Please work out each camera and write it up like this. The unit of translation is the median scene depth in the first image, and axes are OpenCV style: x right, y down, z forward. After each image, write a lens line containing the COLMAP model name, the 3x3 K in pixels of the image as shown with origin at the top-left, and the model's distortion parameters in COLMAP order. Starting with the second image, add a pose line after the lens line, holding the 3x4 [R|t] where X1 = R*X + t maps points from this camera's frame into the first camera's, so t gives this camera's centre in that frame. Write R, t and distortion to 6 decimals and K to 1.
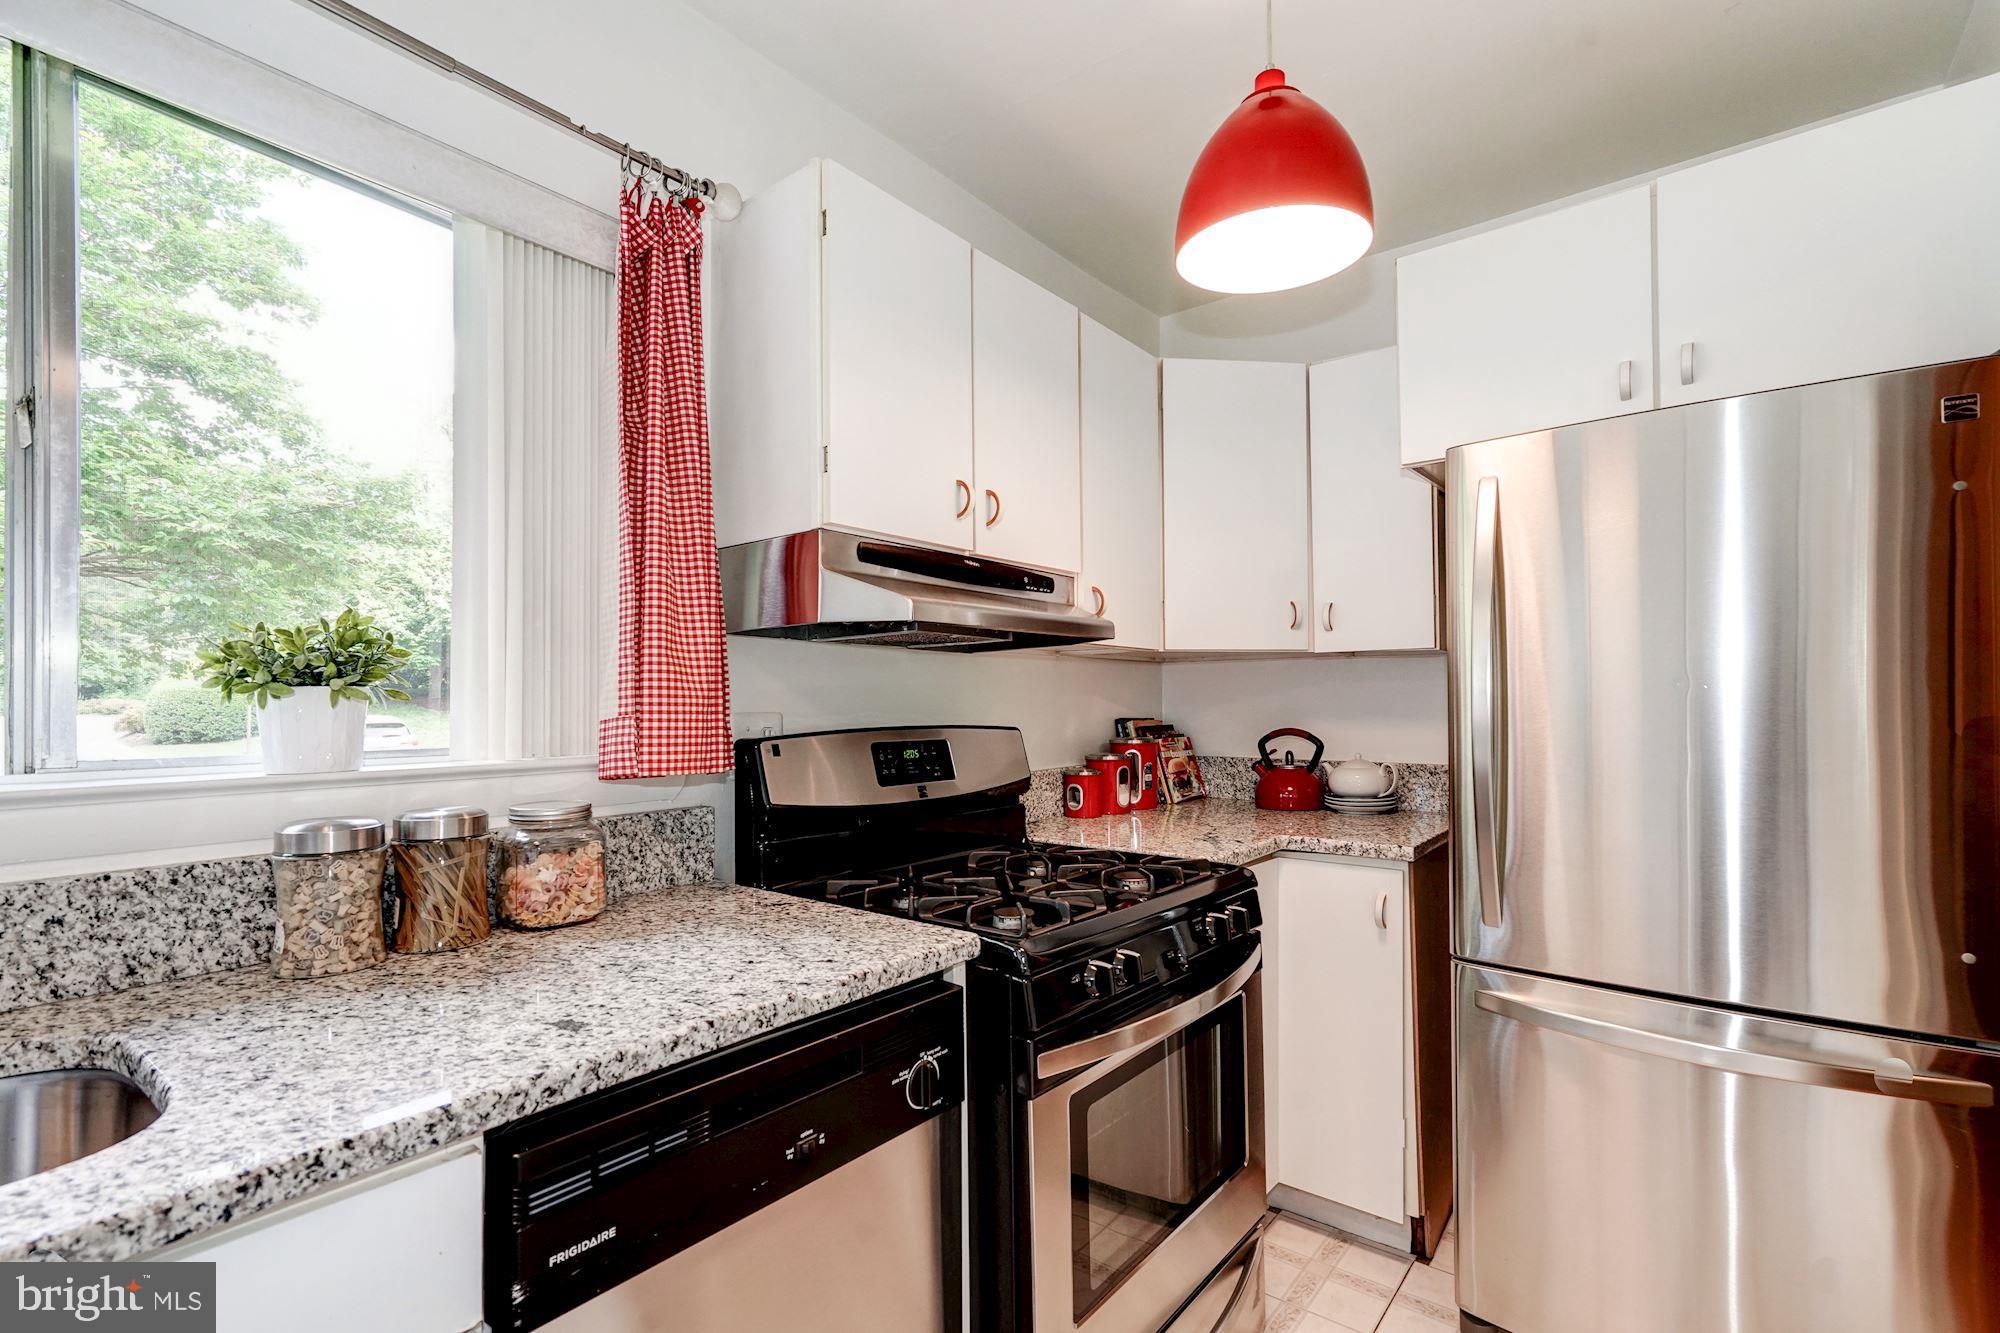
lens RADIAL K [[916.6, 0, 1008.7], [0, 916.6, 675.0], [0, 0, 1]] dist [-0.012232, 0.003294]
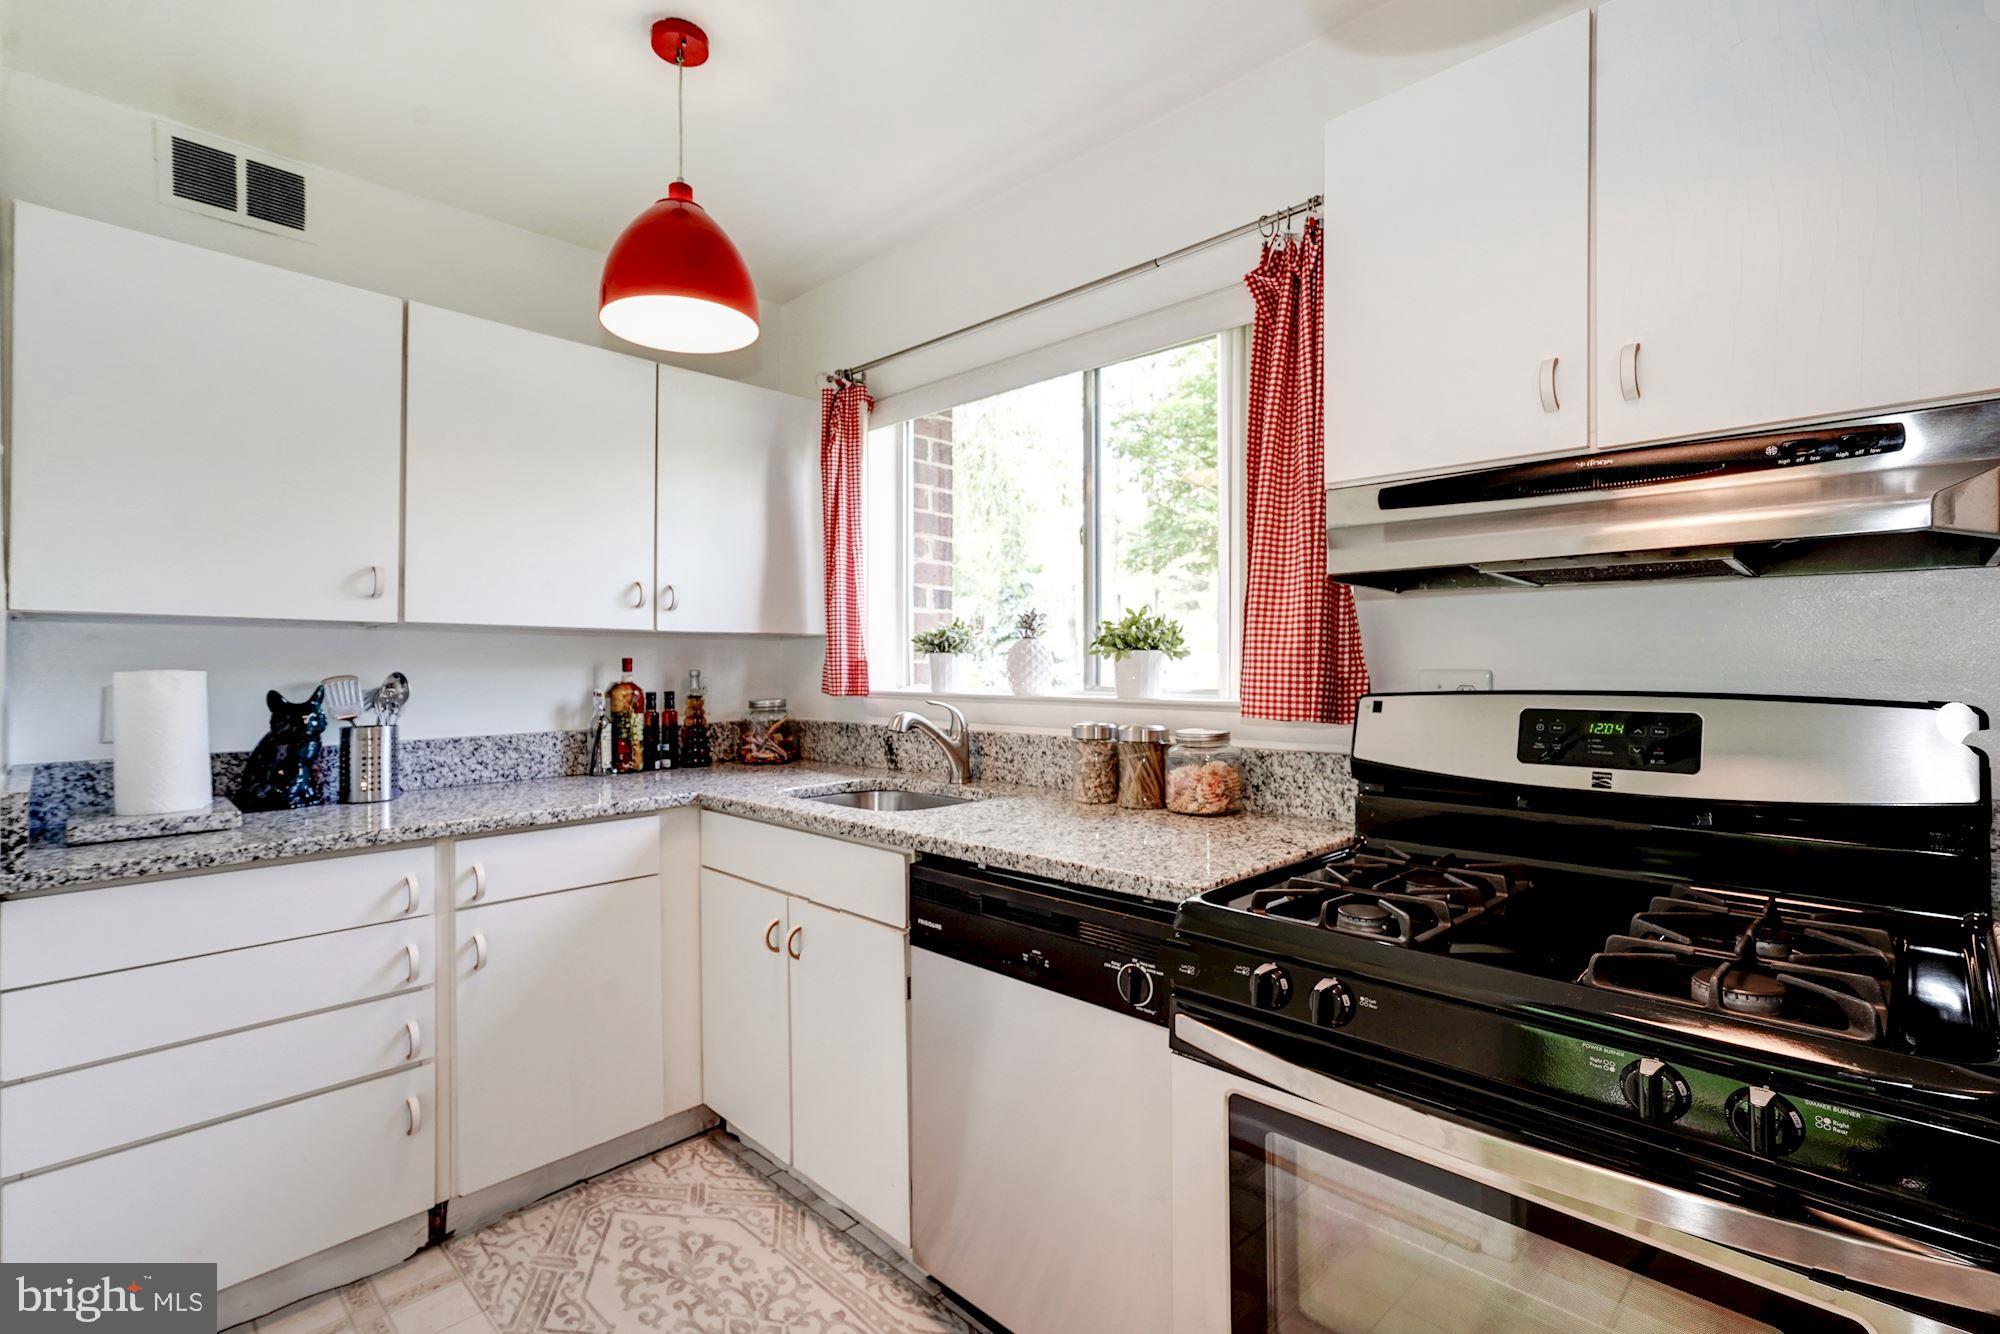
lens RADIAL K [[916.6, 0, 1005.3], [0, 916.6, 663.4], [0, 0, 1]] dist [-0.012232, 0.003294]
pose [[-0.101721, 0.008340, -0.994778, 1.025669], [0.037282, 0.999294, 0.004566, 0.019056], [0.994114, -0.036623, -0.101960, 0.907487]]
